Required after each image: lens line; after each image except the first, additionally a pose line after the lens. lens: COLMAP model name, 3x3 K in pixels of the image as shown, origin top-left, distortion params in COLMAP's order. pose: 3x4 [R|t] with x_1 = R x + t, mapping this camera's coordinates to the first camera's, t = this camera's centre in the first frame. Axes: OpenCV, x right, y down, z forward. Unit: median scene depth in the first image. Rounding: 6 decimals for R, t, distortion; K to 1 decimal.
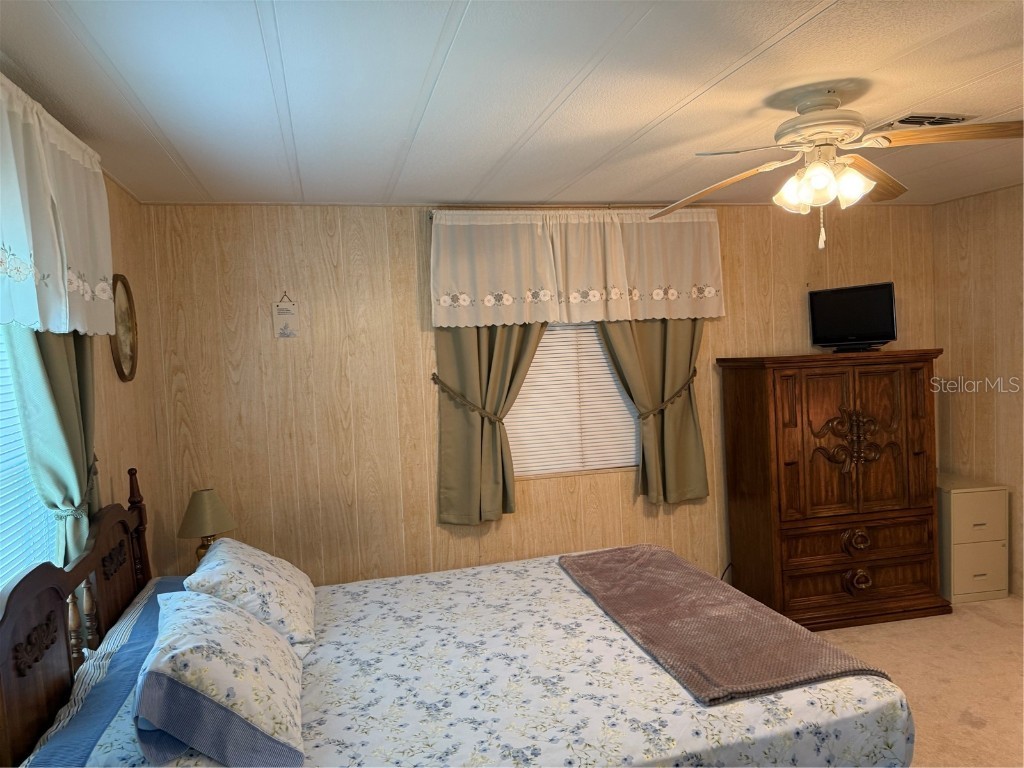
lens RADIAL K [[721.7, 0, 512.7], [0, 721.7, 381.7], [0, 0, 1]] dist [0.048432, -0.068362]
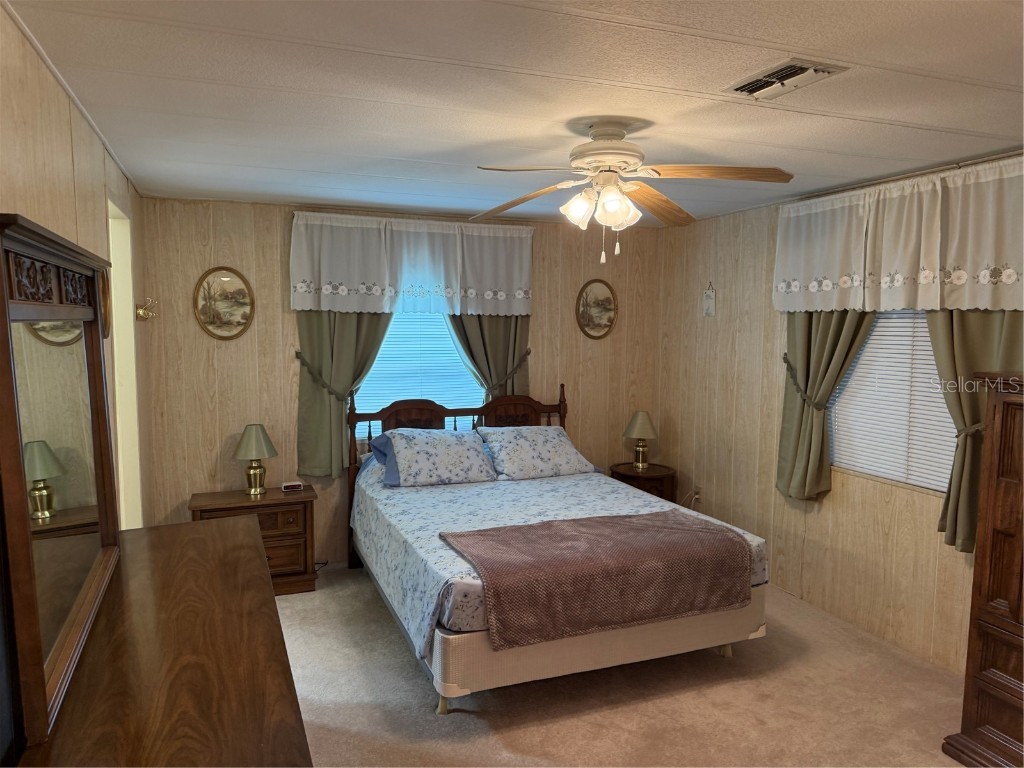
lens RADIAL K [[721.7, 0, 510.5], [0, 721.7, 388.5], [0, 0, 1]] dist [0.048432, -0.068362]
pose [[0.130878, 0.134997, -0.982164, 0.935738], [-0.073558, 0.989277, 0.126172, -0.067535], [0.988666, 0.055733, 0.139404, 0.434792]]
